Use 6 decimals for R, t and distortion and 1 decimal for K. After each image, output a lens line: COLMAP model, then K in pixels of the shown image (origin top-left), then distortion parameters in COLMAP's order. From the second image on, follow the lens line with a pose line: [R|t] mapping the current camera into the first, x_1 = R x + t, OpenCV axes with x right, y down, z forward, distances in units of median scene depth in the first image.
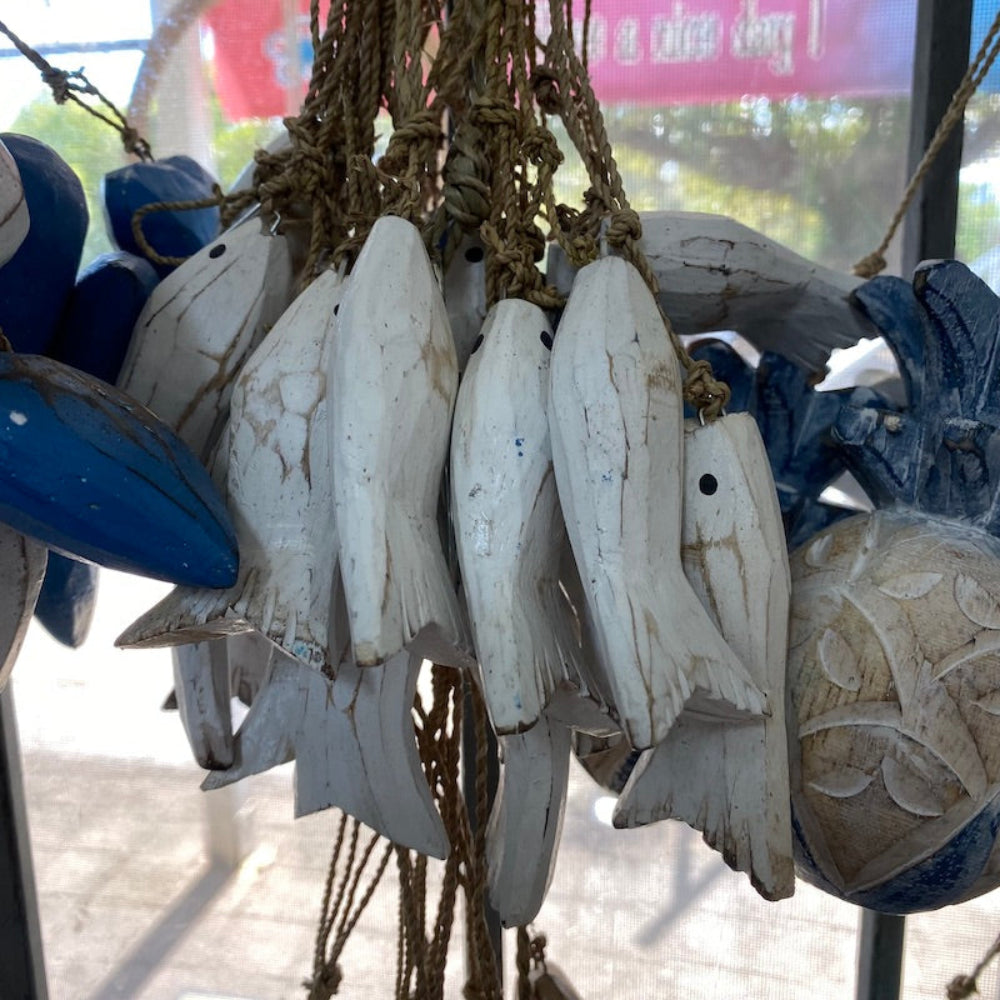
lens RADIAL K [[1083.8, 0, 498.1], [0, 1083.8, 503.7], [0, 0, 1]] dist [-0.005149, 0.000000]
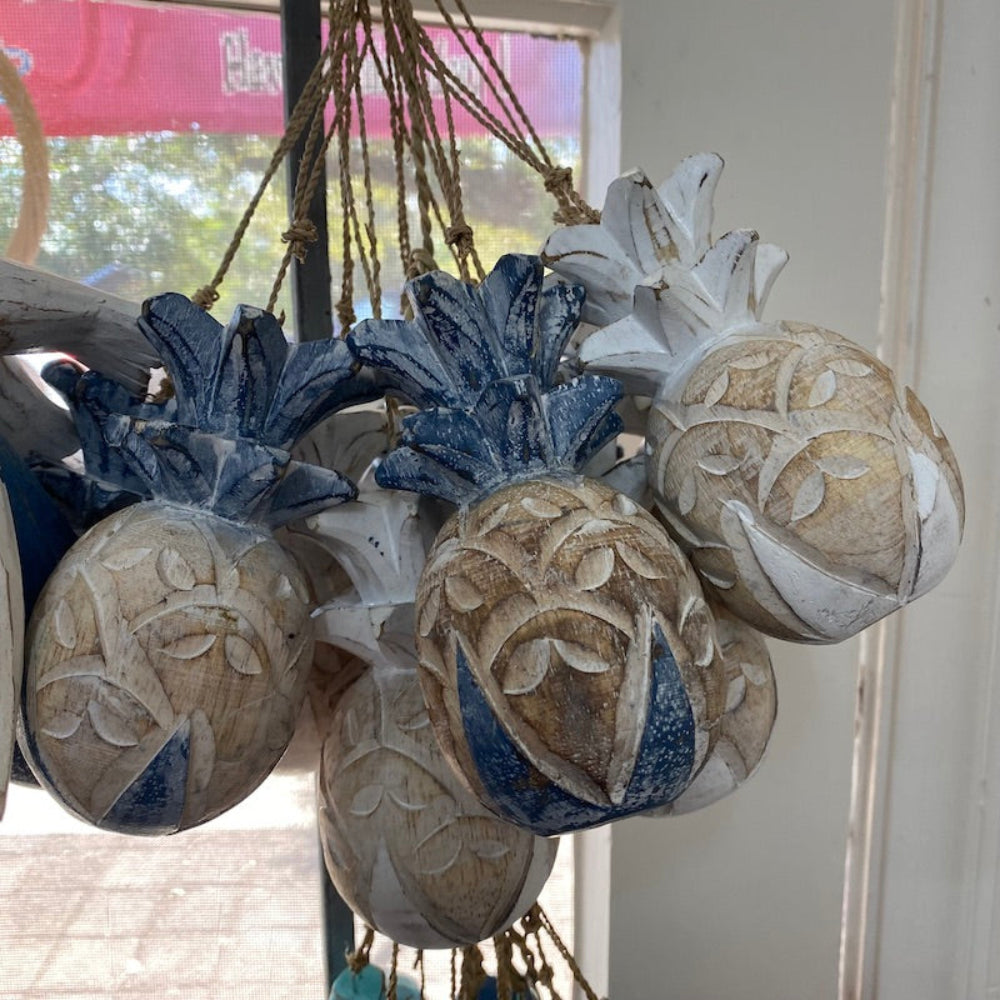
lens RADIAL K [[1083.8, 0, 501.0], [0, 1083.8, 499.5], [0, 0, 1]] dist [-0.005149, 0.000000]
pose [[0.975064, -0.039228, 0.218431, 0.538474], [0.045367, 0.998702, -0.023157, 0.056934], [-0.217239, 0.032489, 0.975578, -0.284153]]
